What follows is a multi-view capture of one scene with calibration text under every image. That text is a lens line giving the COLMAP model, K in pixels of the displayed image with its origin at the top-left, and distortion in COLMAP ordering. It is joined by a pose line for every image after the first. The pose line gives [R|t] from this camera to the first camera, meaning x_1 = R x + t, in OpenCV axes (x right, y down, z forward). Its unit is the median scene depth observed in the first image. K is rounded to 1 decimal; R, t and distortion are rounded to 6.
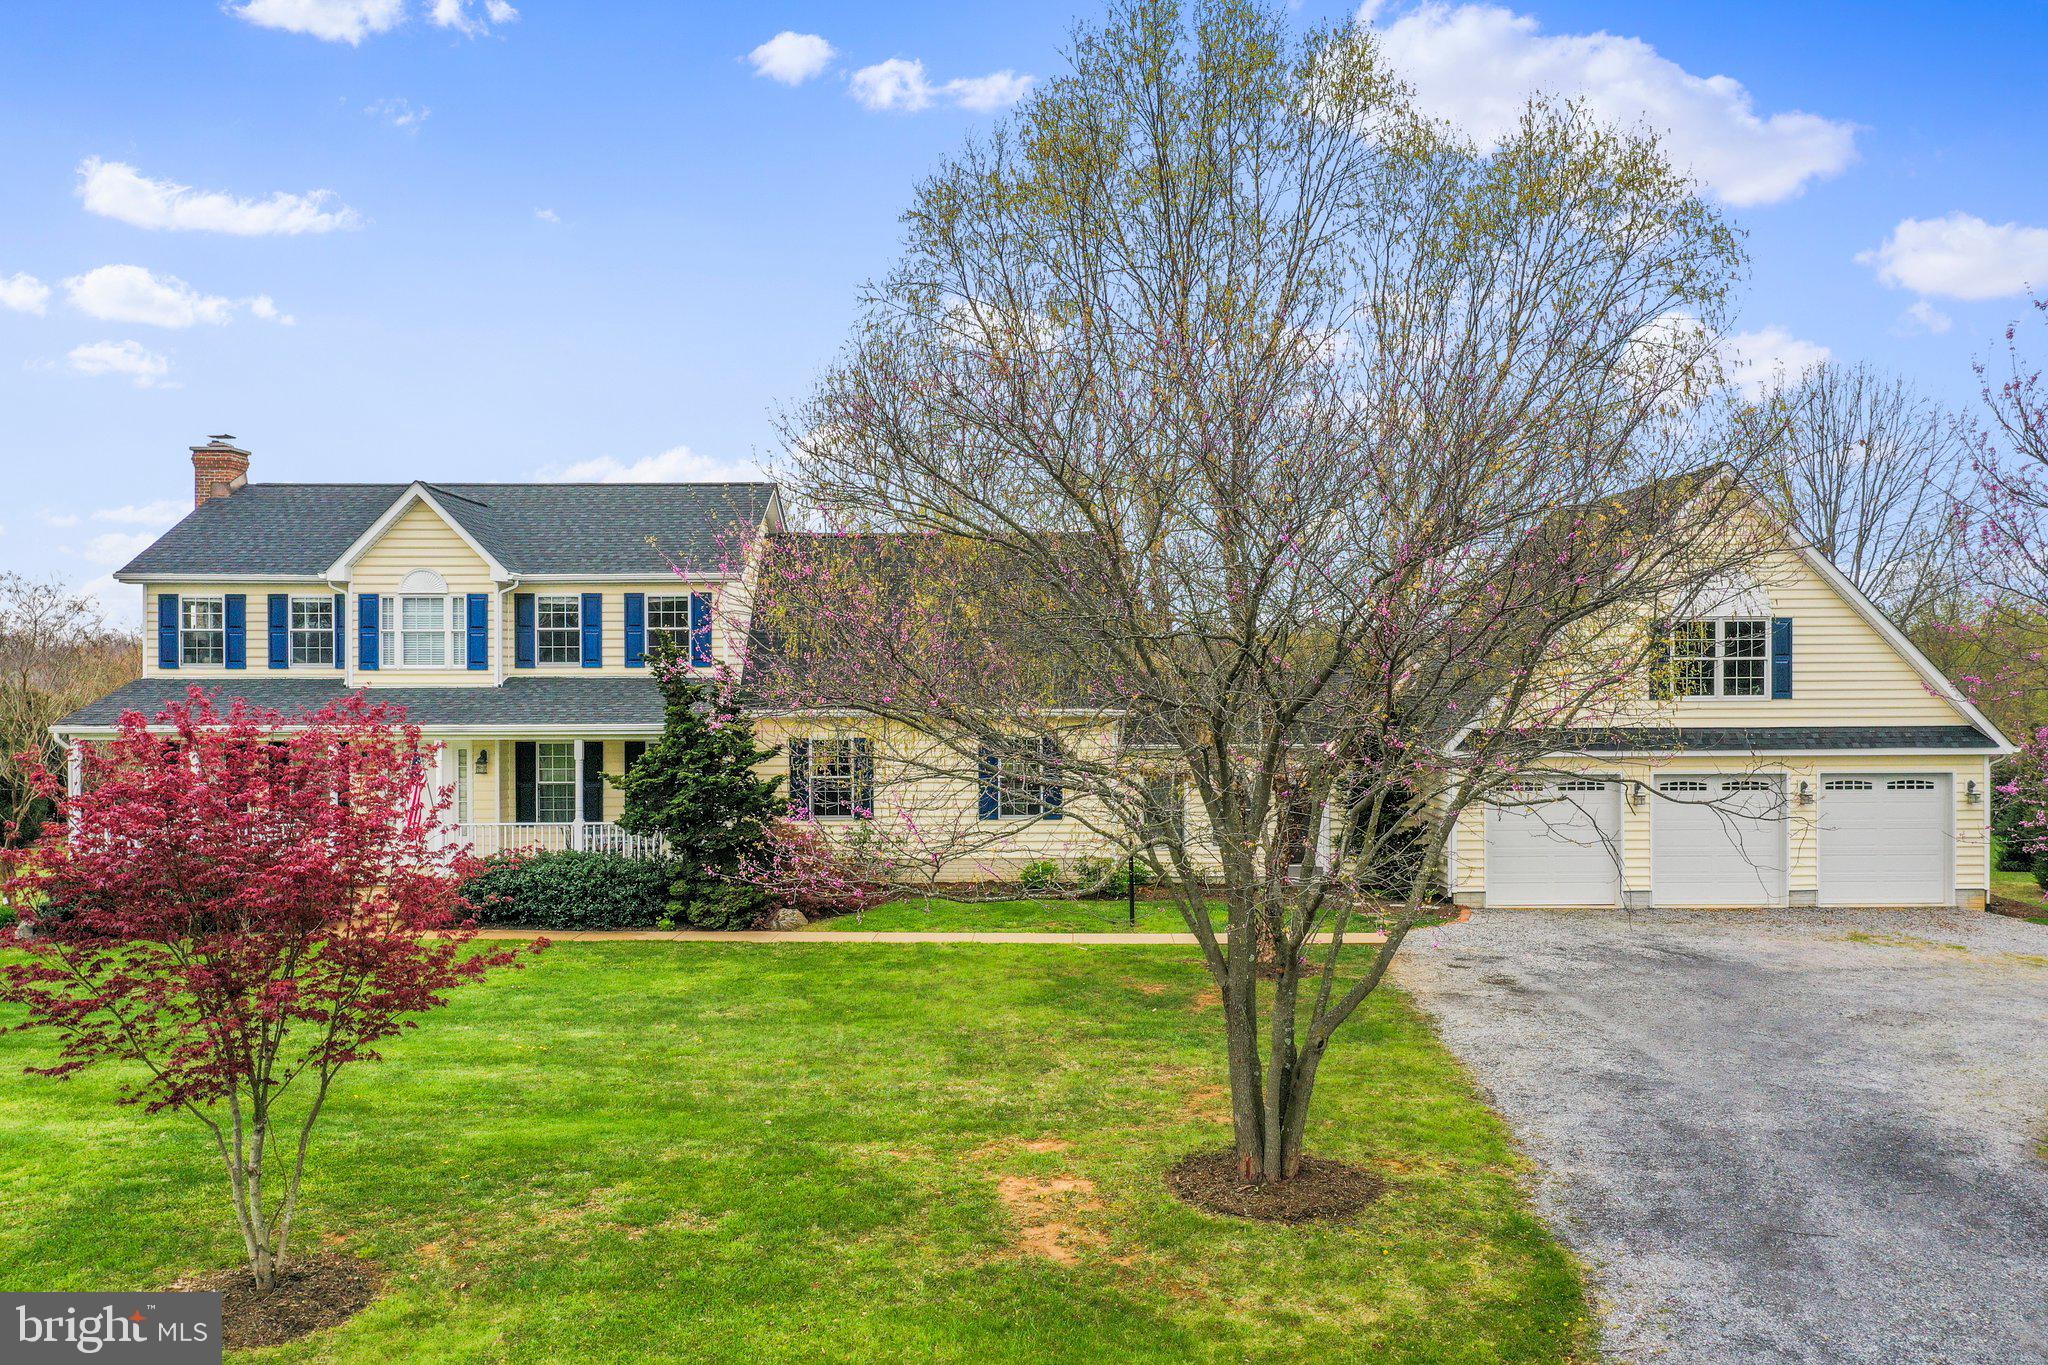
lens RADIAL K [[1624.9, 0, 1024.0], [0, 1624.9, 682.5], [0, 0, 1]] dist [-0.003583, -0.001847]
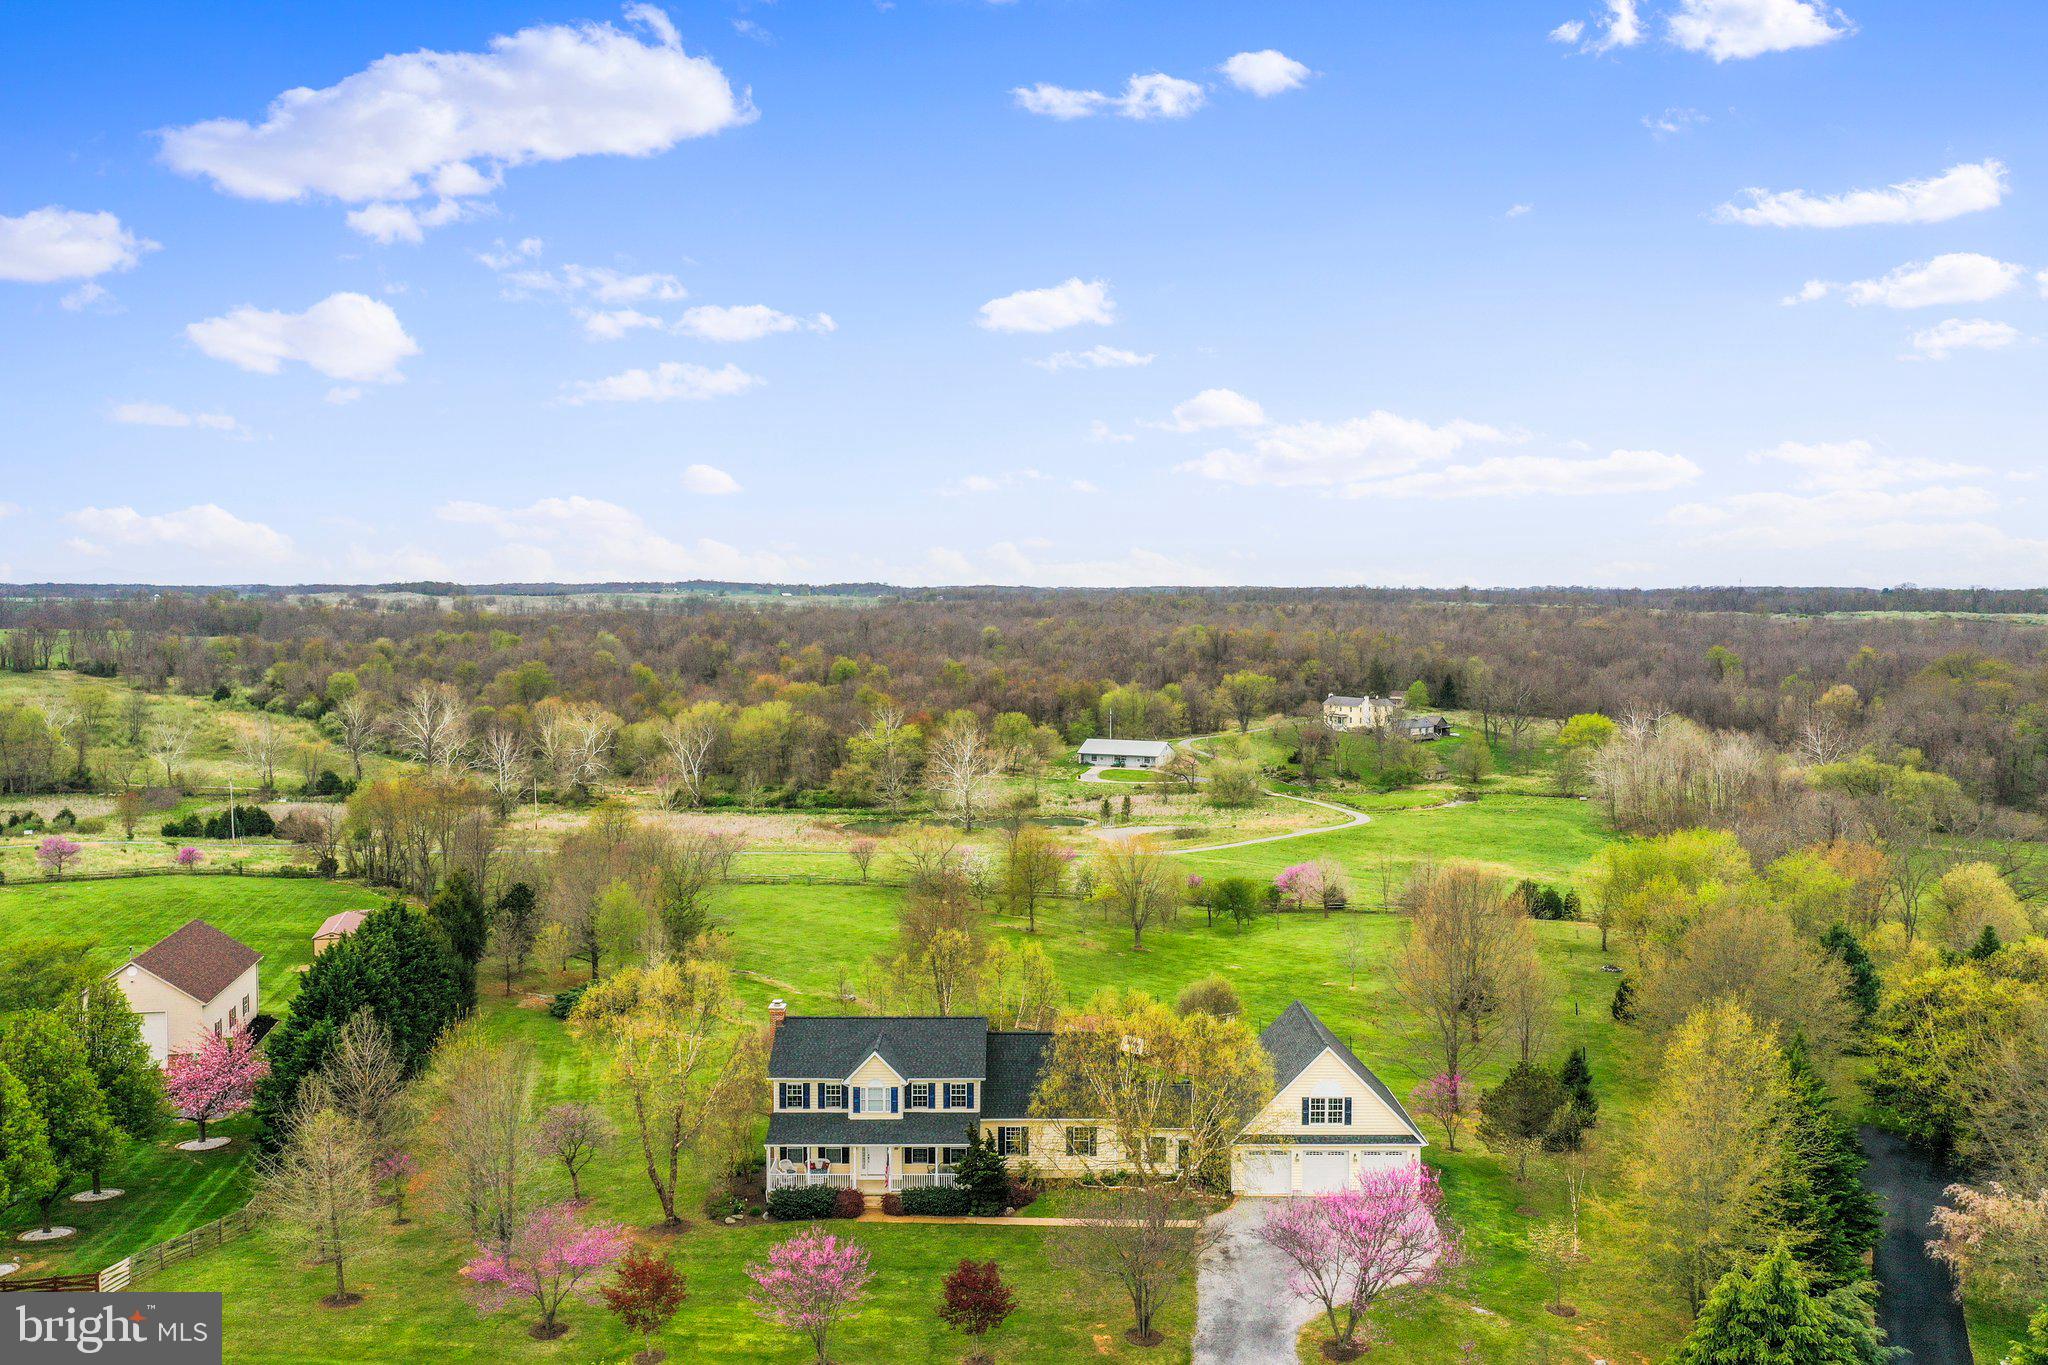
lens RADIAL K [[1624.9, 0, 1024.0], [0, 1624.9, 682.5], [0, 0, 1]] dist [-0.003583, -0.001847]
pose [[0.999985, 0.005394, -0.001027, -0.108139], [-0.005336, 0.998719, 0.050312, -0.916640], [0.001297, -0.050305, 0.998733, -1.838591]]
